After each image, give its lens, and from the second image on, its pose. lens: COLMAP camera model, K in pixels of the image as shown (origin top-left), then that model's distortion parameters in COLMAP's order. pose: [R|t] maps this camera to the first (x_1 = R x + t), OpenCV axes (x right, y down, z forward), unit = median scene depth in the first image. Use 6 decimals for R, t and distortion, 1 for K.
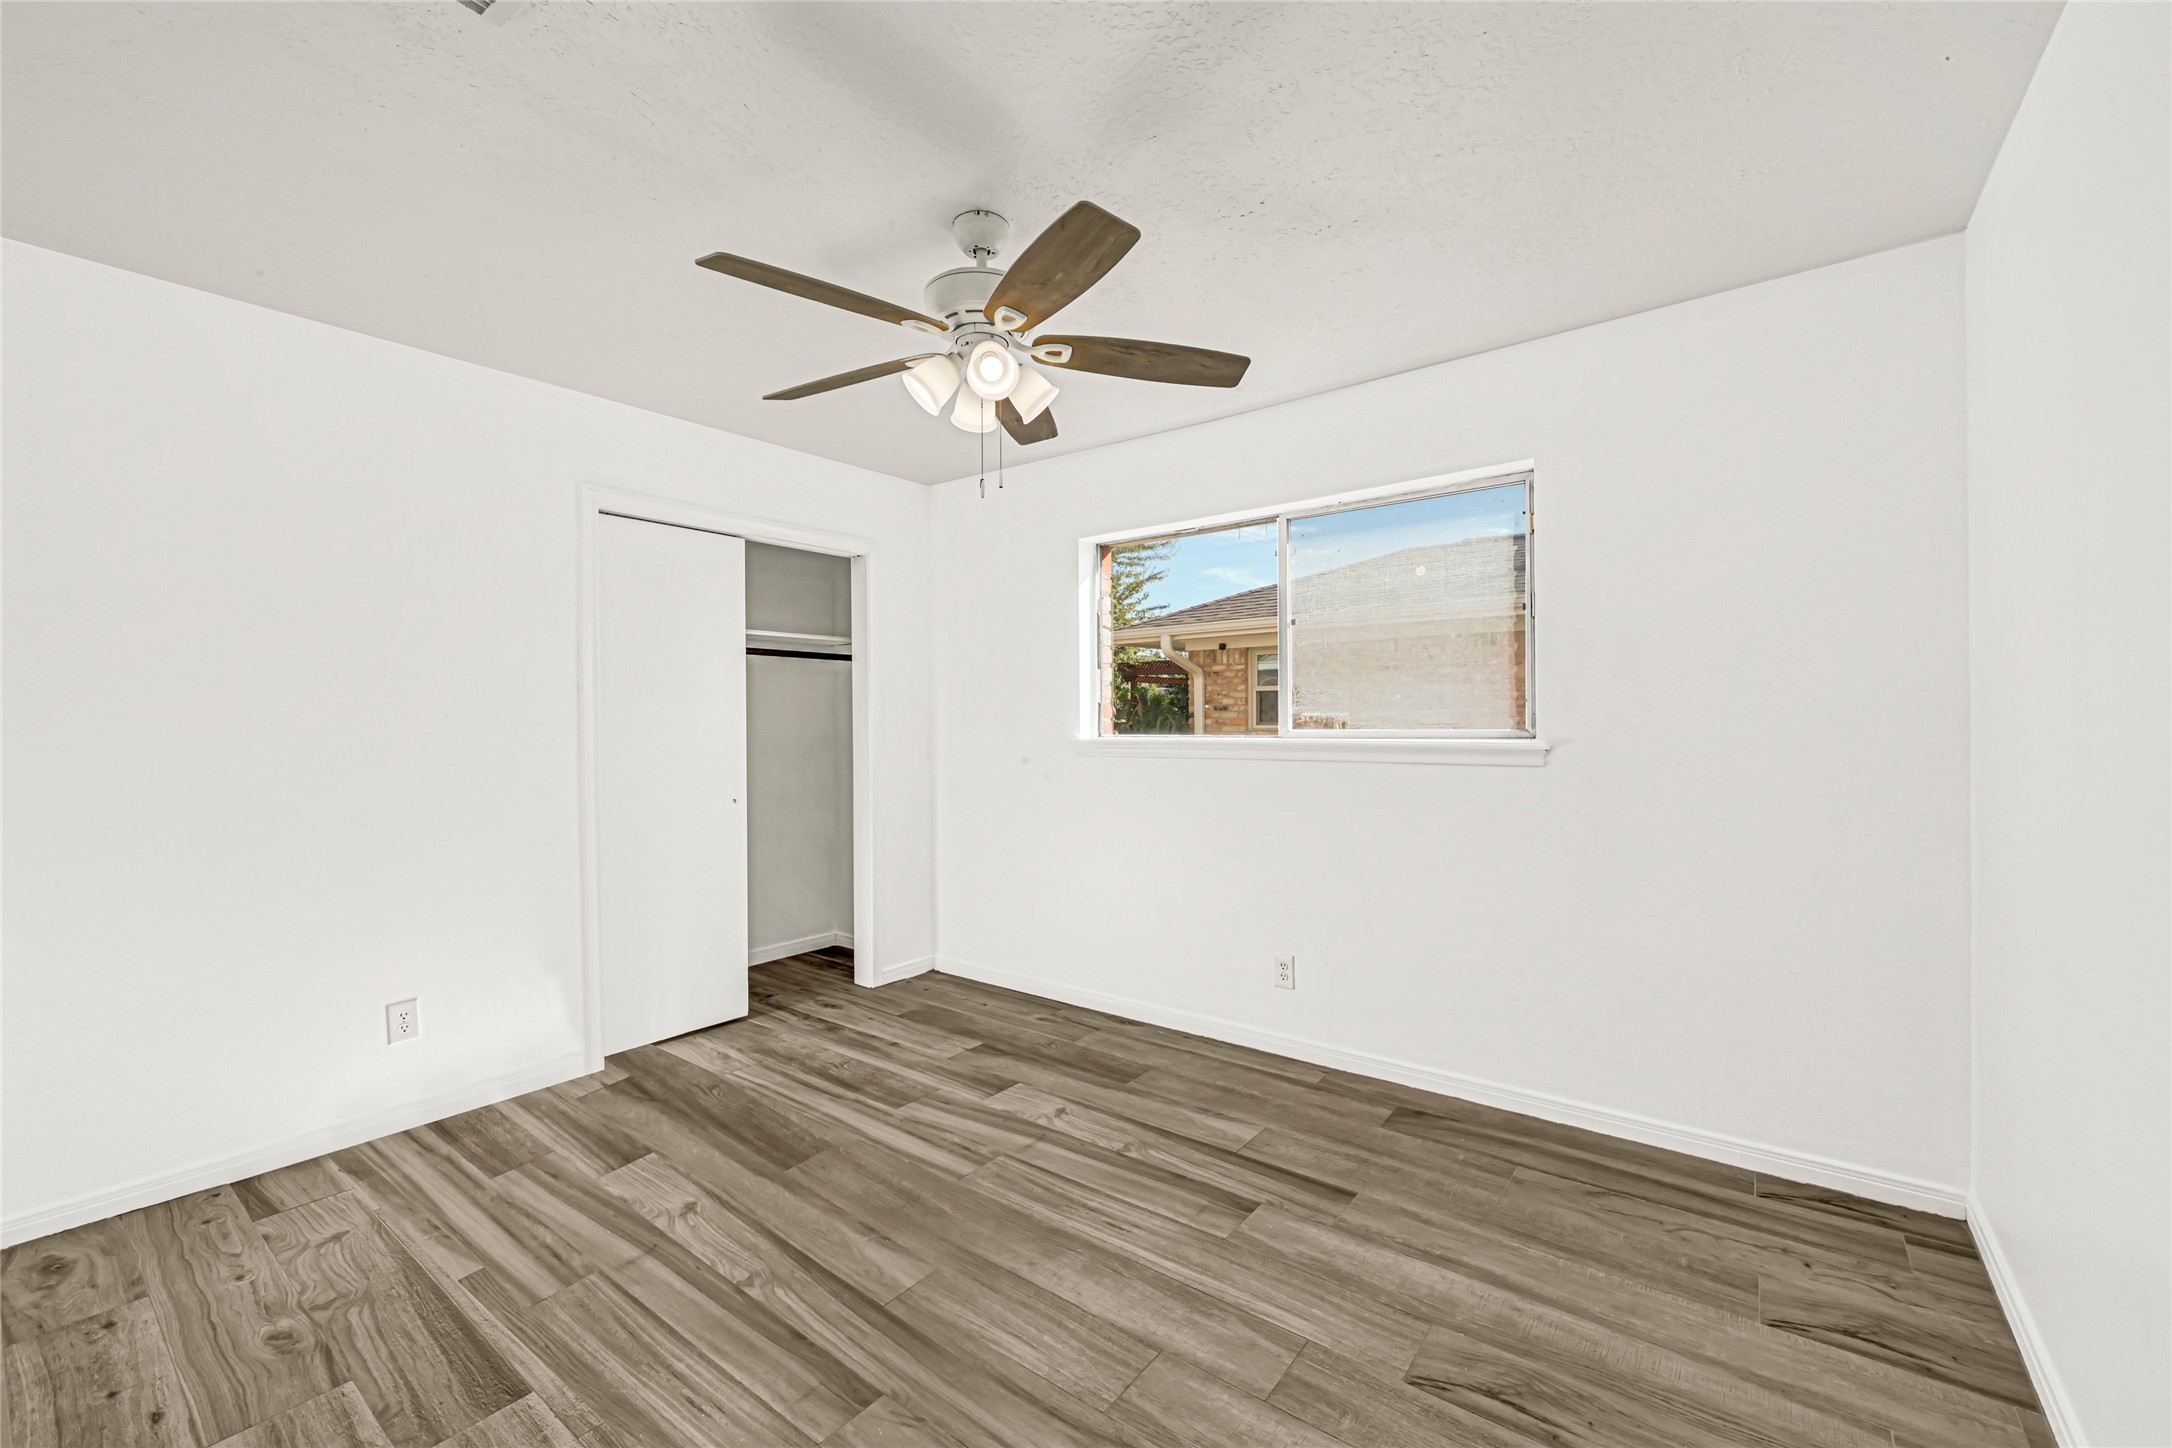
lens RADIAL K [[886.9, 0, 1089.8], [0, 886.9, 722.4], [0, 0, 1]] dist [-0.001950, -0.000374]
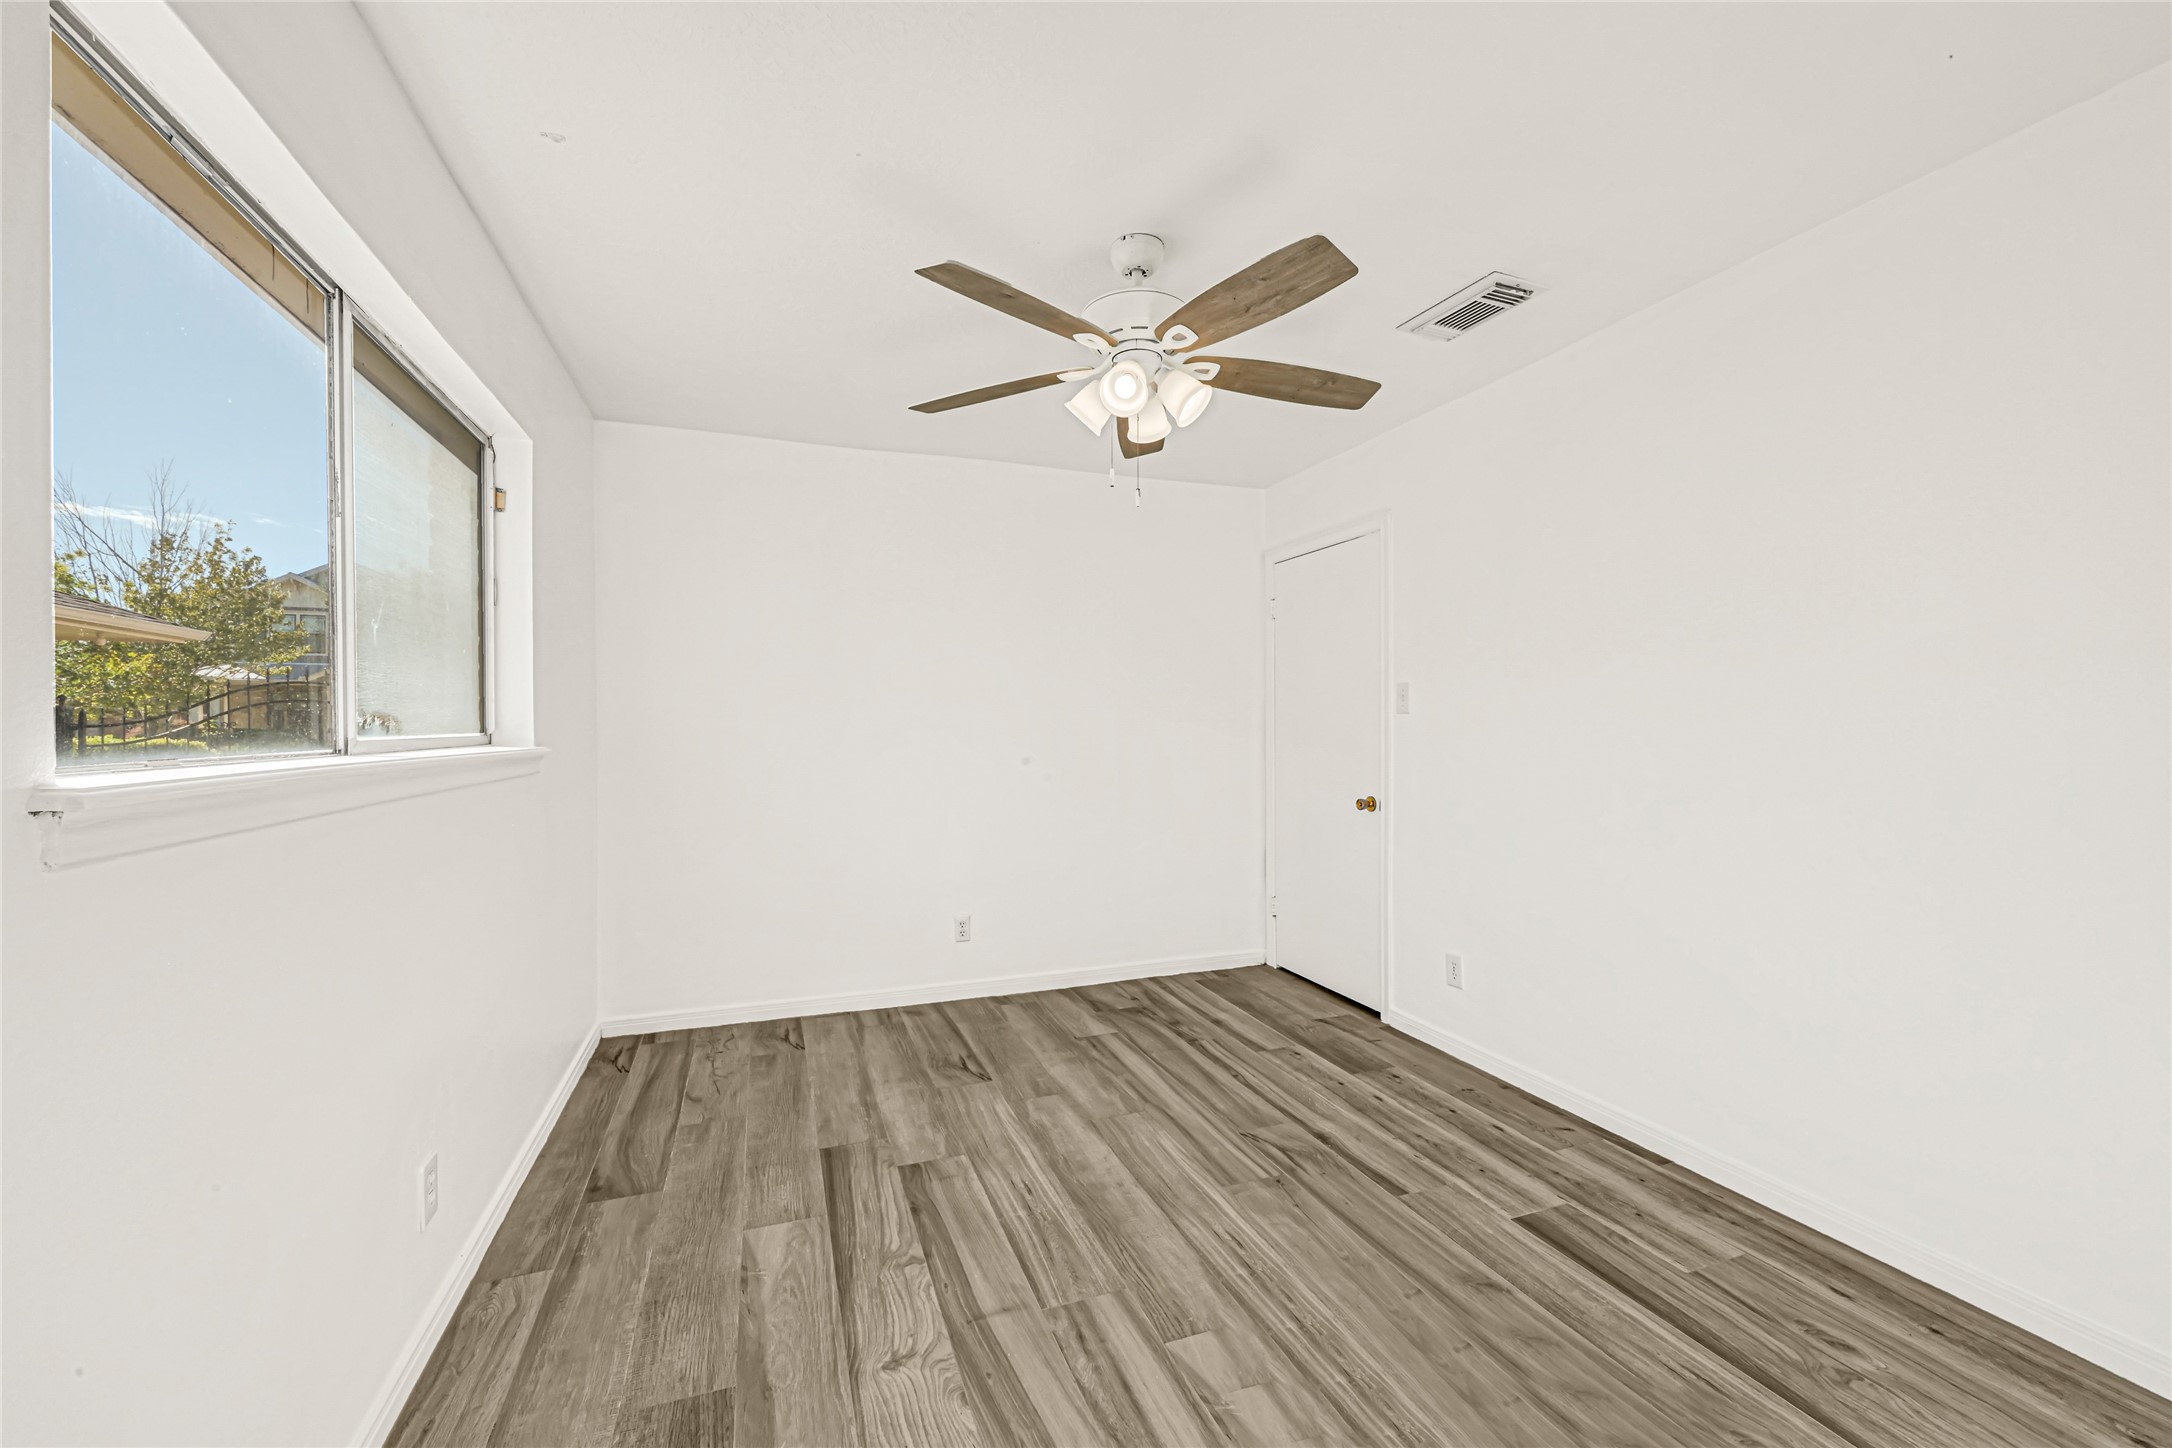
lens RADIAL K [[886.9, 0, 1086.0], [0, 886.9, 728.0], [0, 0, 1]] dist [-0.001950, -0.000374]
pose [[-0.847935, 0.006763, 0.530057, -0.588814], [0.007346, 0.999973, -0.001007, 0.008011], [-0.530050, 0.003040, -0.847961, 1.819733]]
